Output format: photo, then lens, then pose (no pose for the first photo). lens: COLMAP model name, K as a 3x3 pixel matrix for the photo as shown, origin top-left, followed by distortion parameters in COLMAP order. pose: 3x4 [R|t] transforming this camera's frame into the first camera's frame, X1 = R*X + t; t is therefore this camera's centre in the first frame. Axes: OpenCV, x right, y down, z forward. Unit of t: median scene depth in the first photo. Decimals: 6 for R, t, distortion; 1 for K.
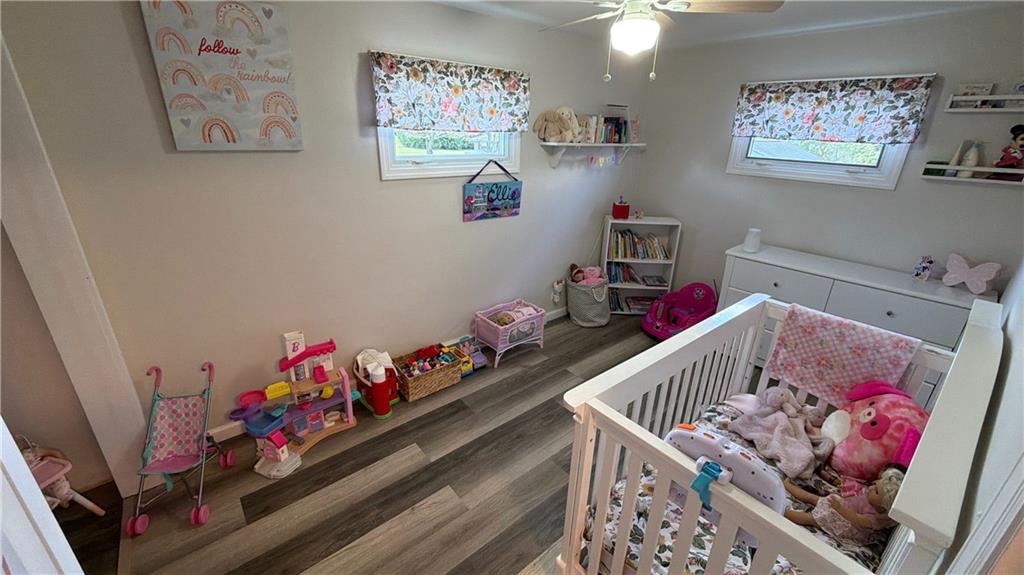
lens RADIAL K [[409.4, 0, 511.3], [0, 409.4, 287.8], [0, 0, 1]] dist [-0.002300, 0.000434]
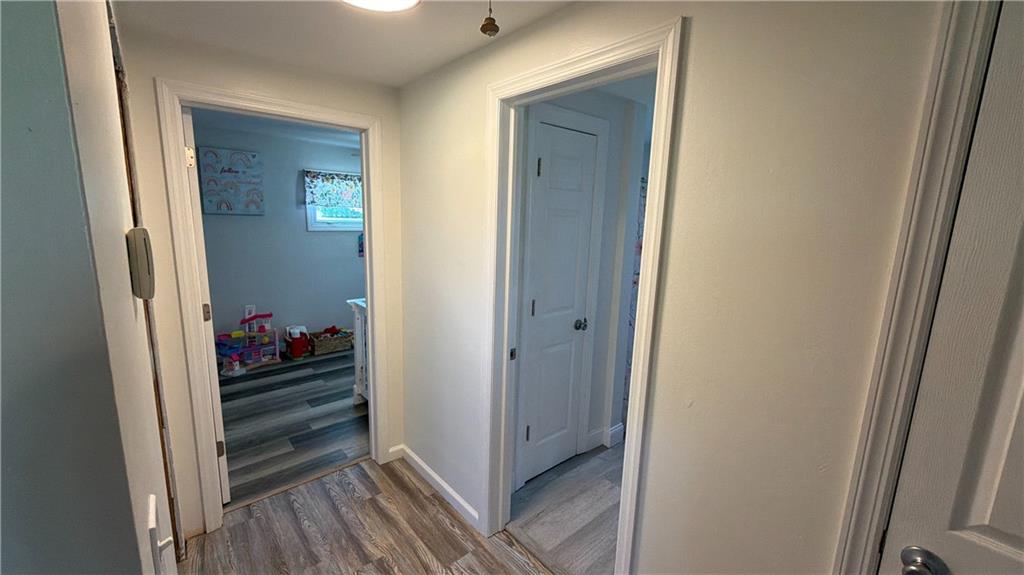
lens RADIAL K [[409.4, 0, 511.9], [0, 409.4, 286.2], [0, 0, 1]] dist [-0.002300, 0.000434]
pose [[0.999725, -0.000815, 0.023435, 0.638871], [0.005404, 0.980502, -0.196435, 0.398671], [-0.022818, 0.196508, 0.980237, -0.909274]]
